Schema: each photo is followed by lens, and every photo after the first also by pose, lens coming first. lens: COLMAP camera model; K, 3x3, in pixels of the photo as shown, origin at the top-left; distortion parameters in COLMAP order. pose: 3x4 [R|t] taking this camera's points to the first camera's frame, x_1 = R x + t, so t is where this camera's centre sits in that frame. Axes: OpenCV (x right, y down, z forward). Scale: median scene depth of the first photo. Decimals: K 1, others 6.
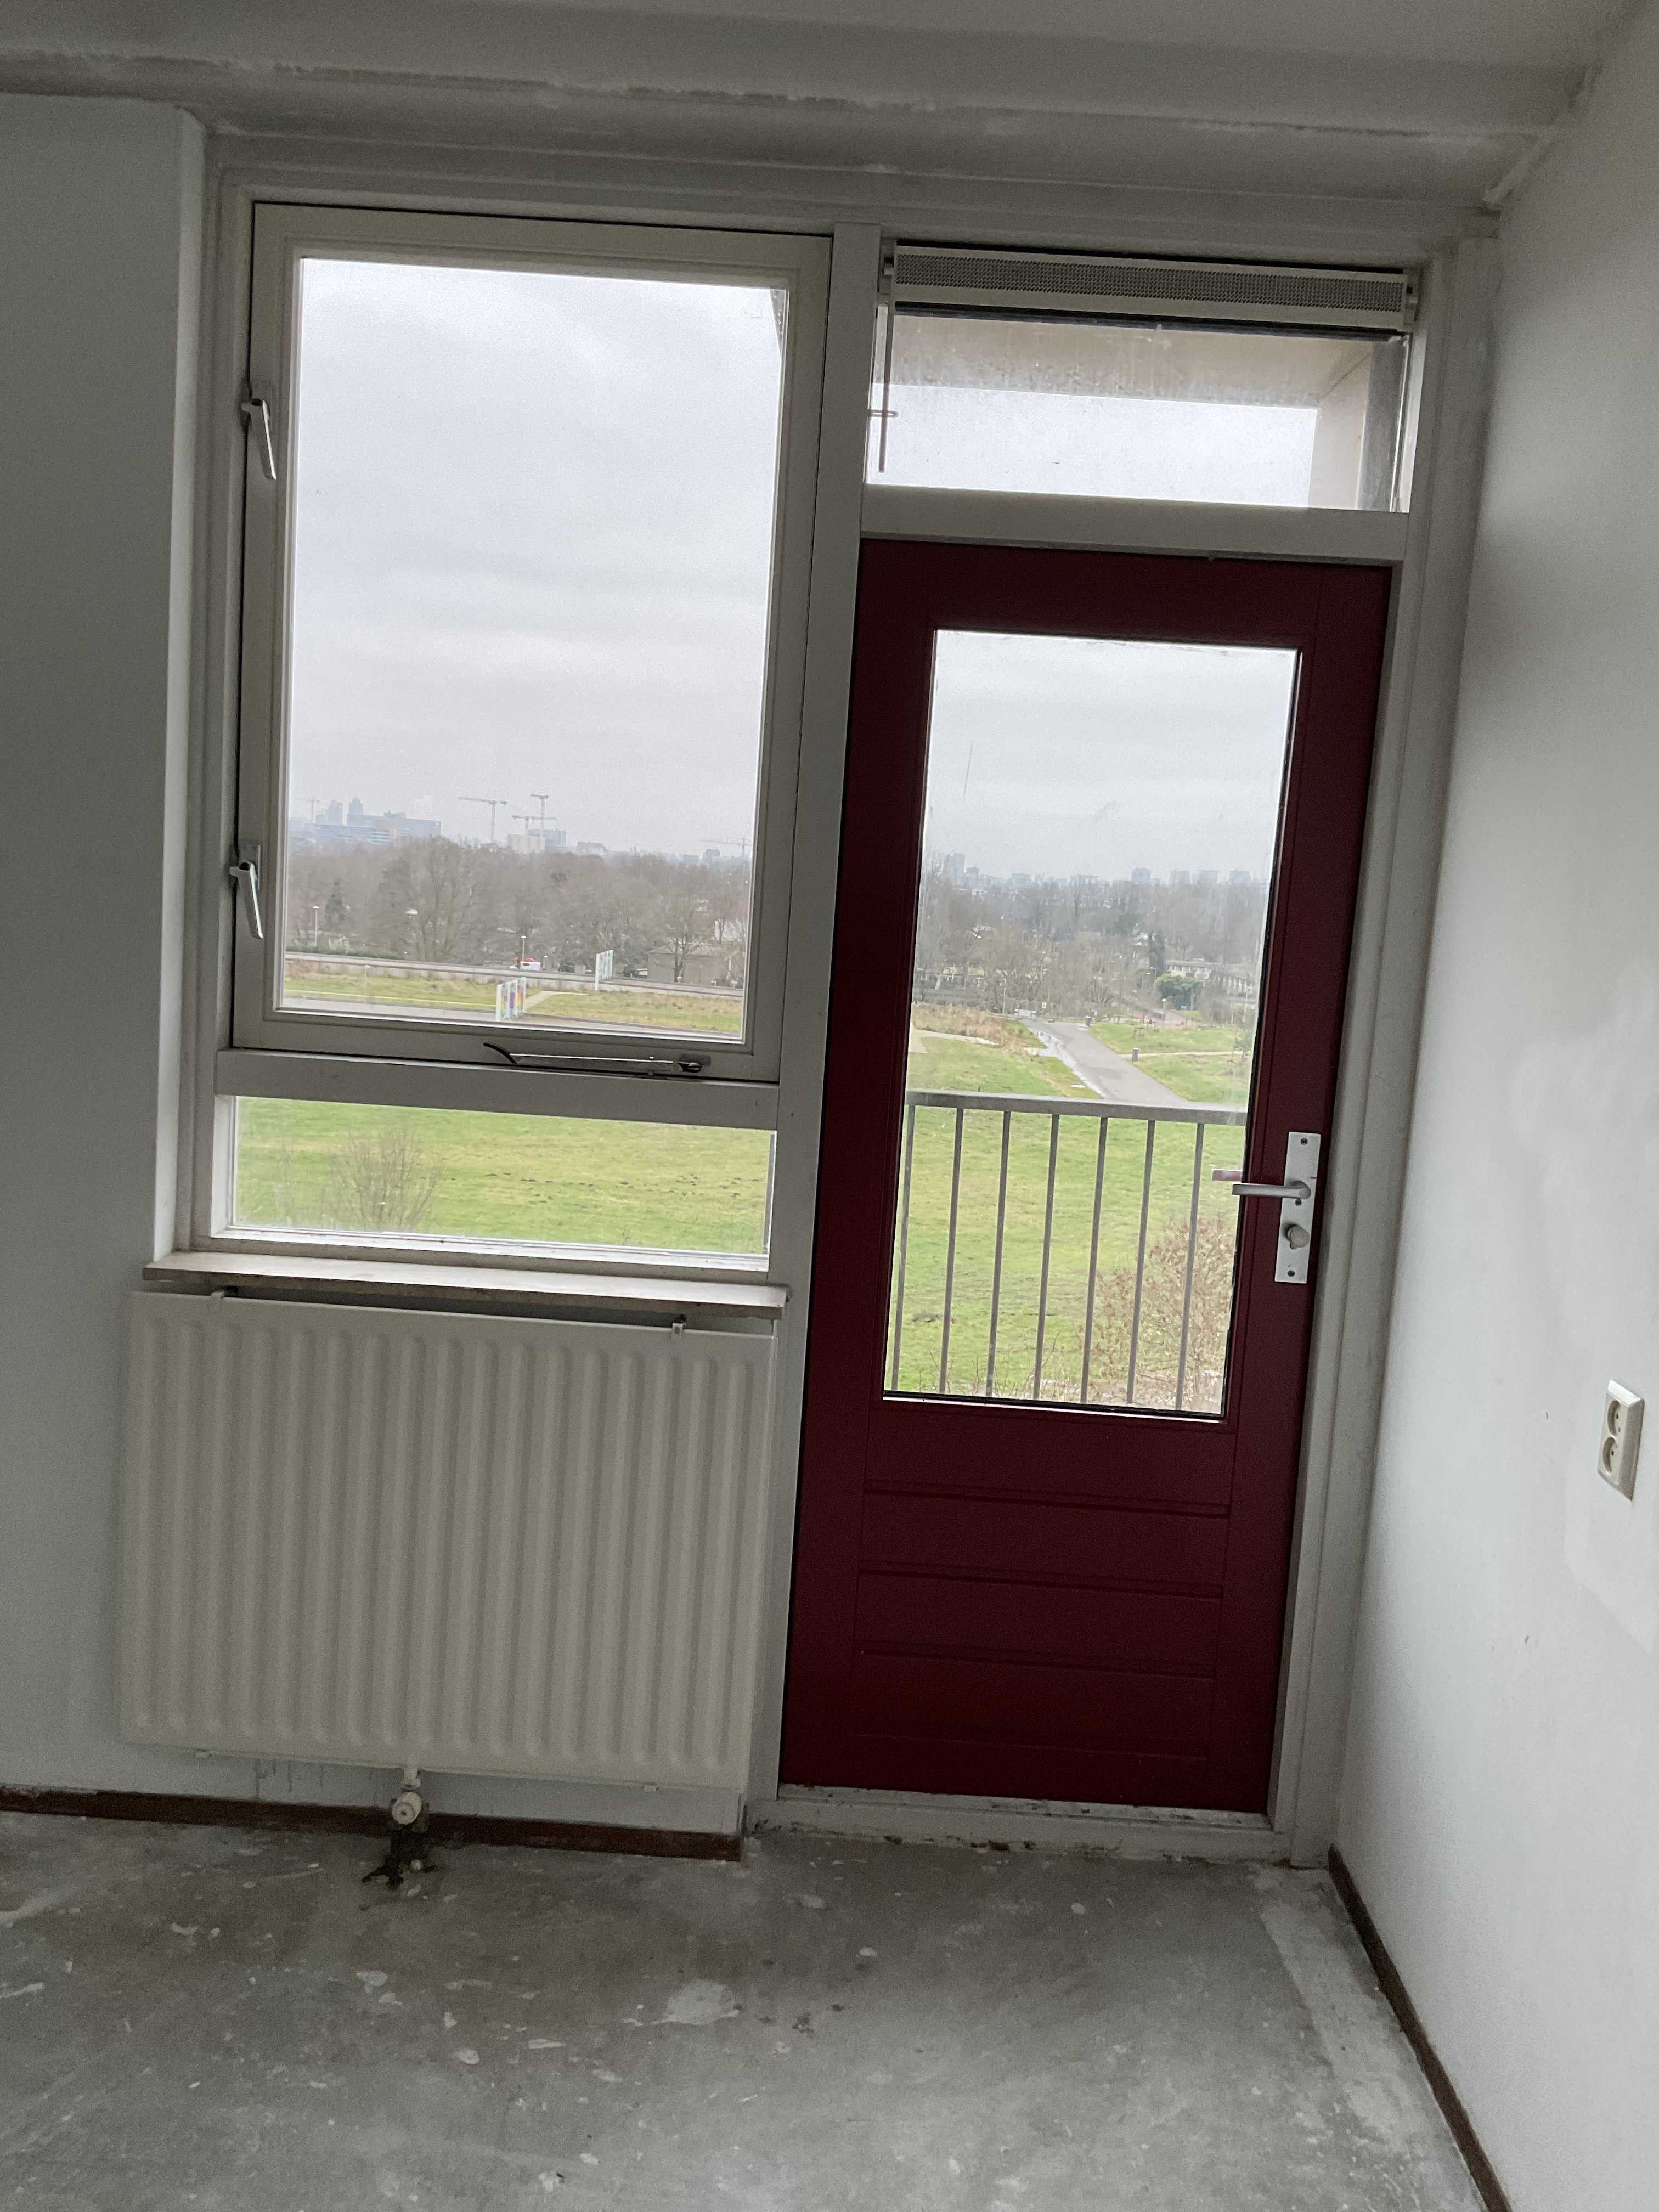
lens RADIAL K [[1834.6, 0, 829.5], [0, 1834.6, 1106.0], [0, 0, 1]] dist [0.117262, -0.215442]
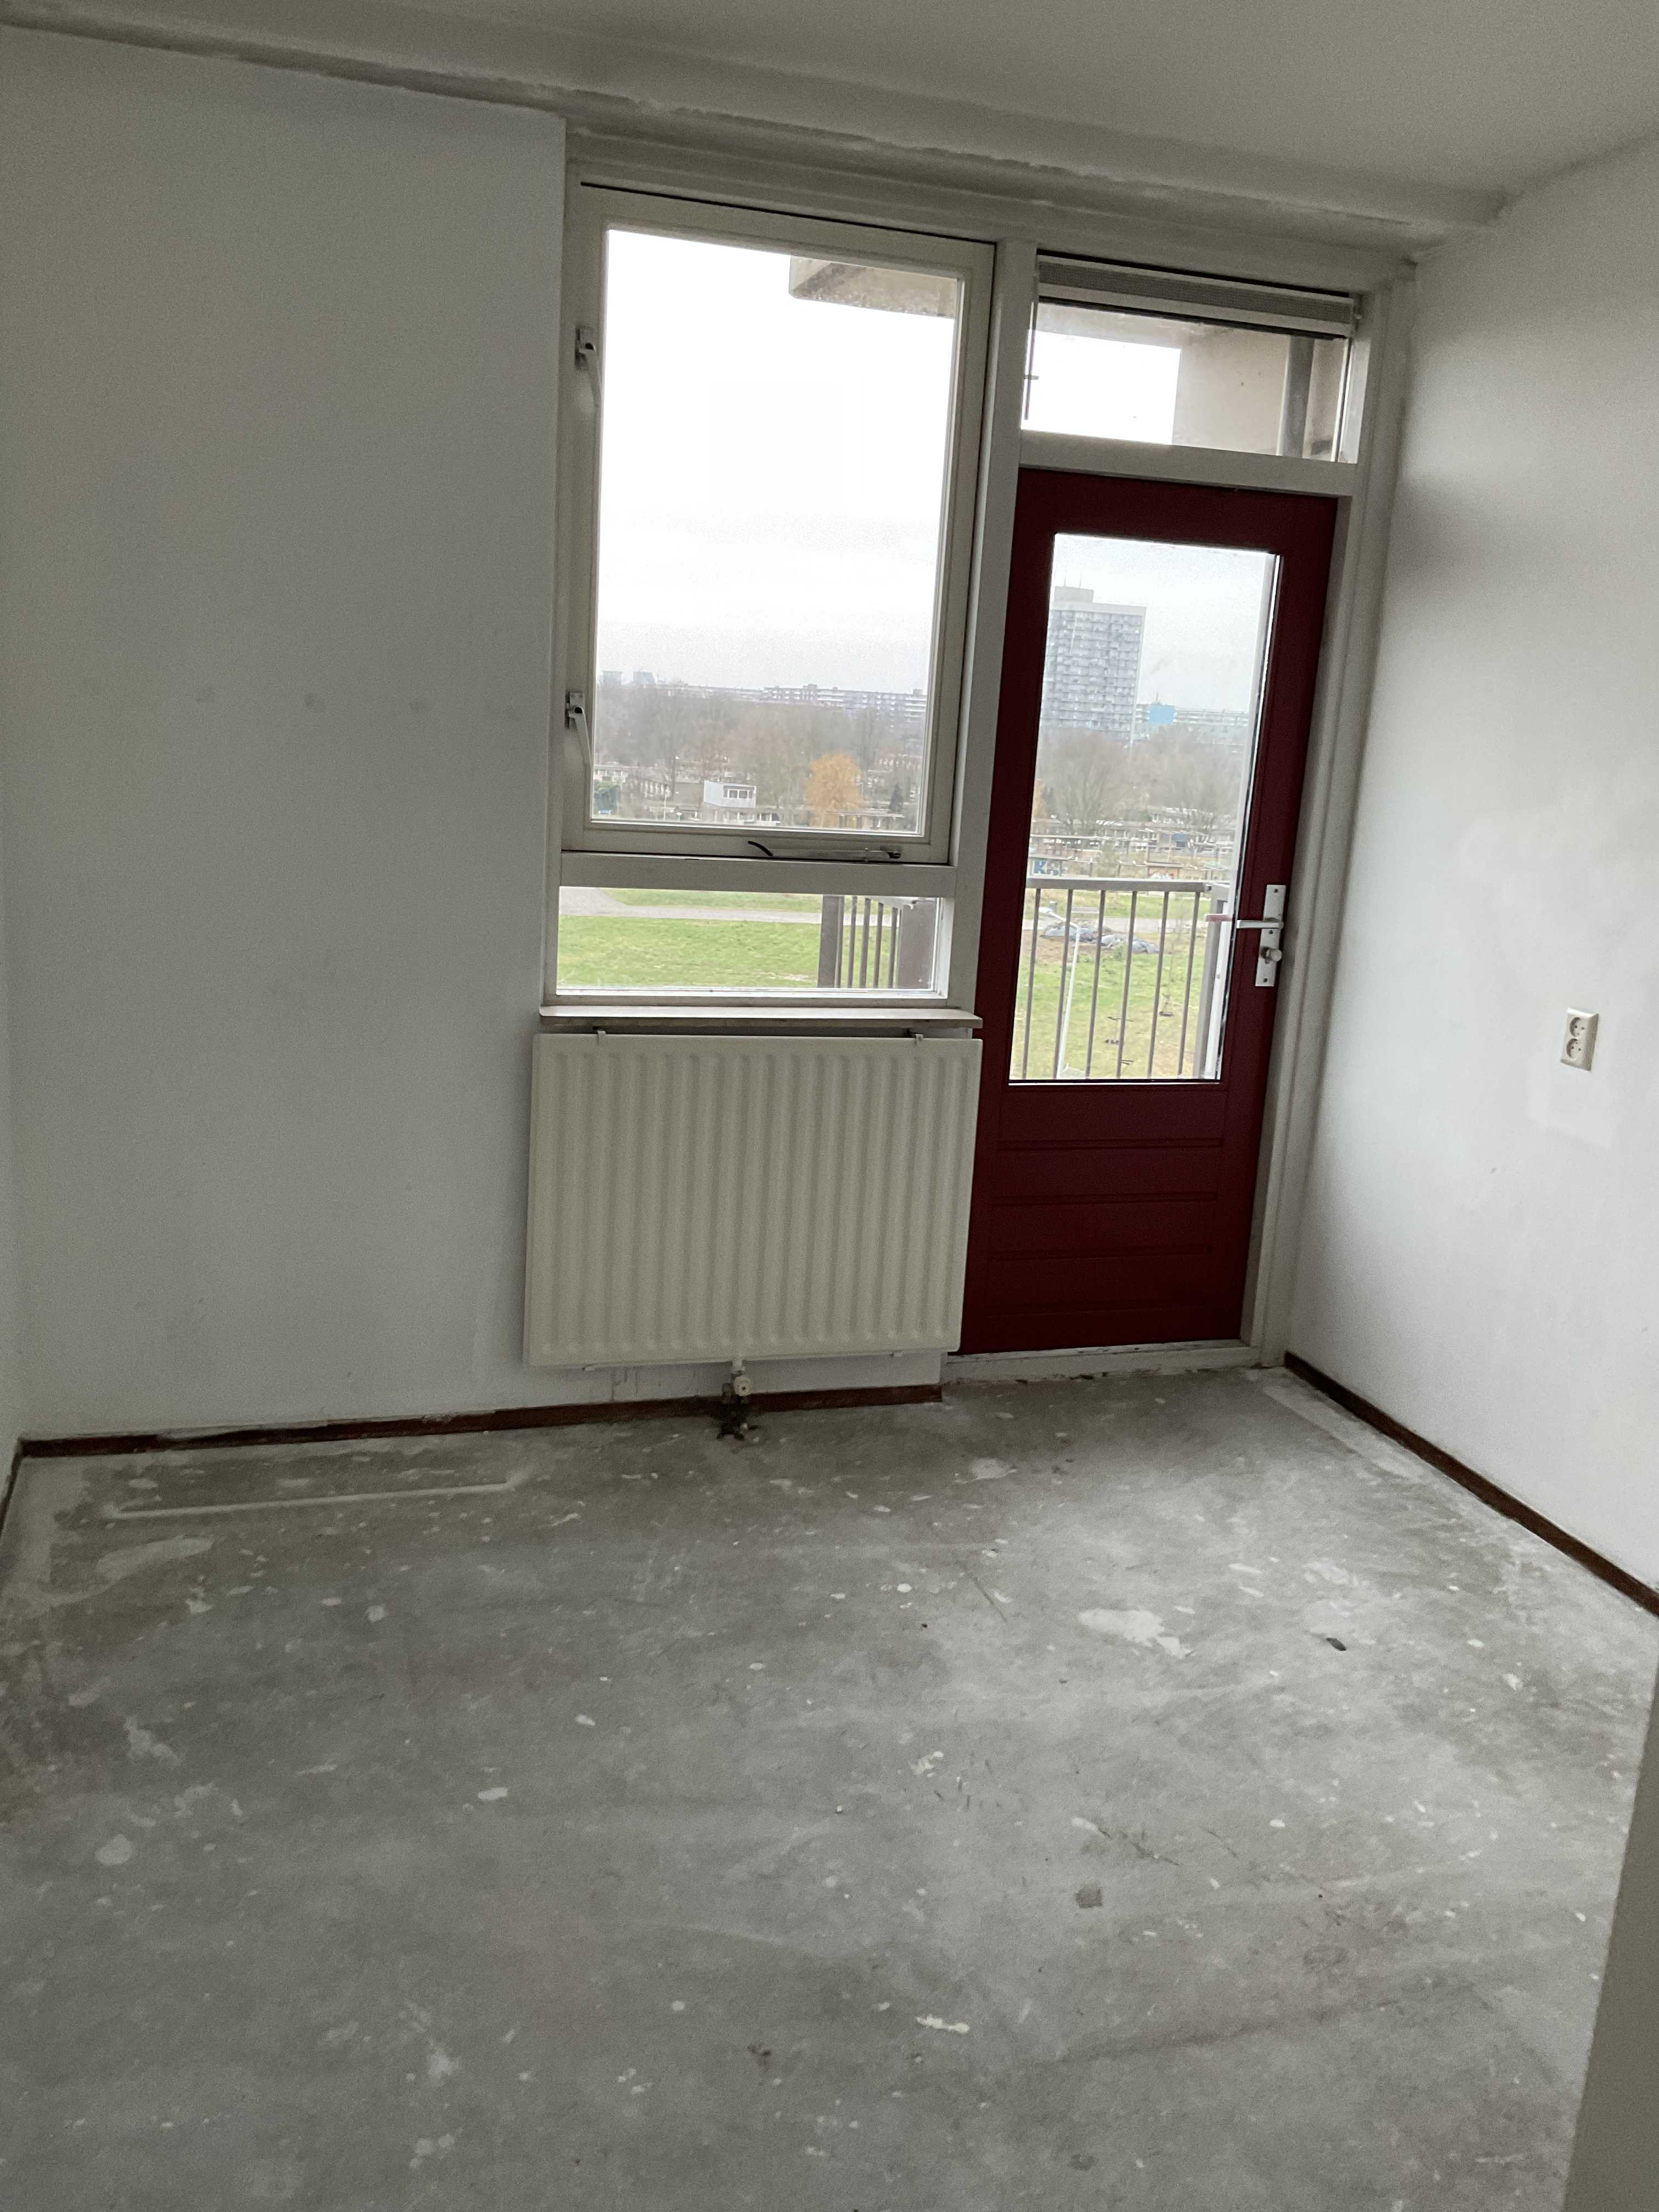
lens RADIAL K [[1834.6, 0, 829.5], [0, 1834.6, 1106.0], [0, 0, 1]] dist [0.117262, -0.215442]
pose [[0.947897, -0.073750, 0.309922, -0.577041], [0.041139, 0.993027, 0.110479, 0.012364], [-0.315909, -0.091973, 0.944321, -0.323417]]
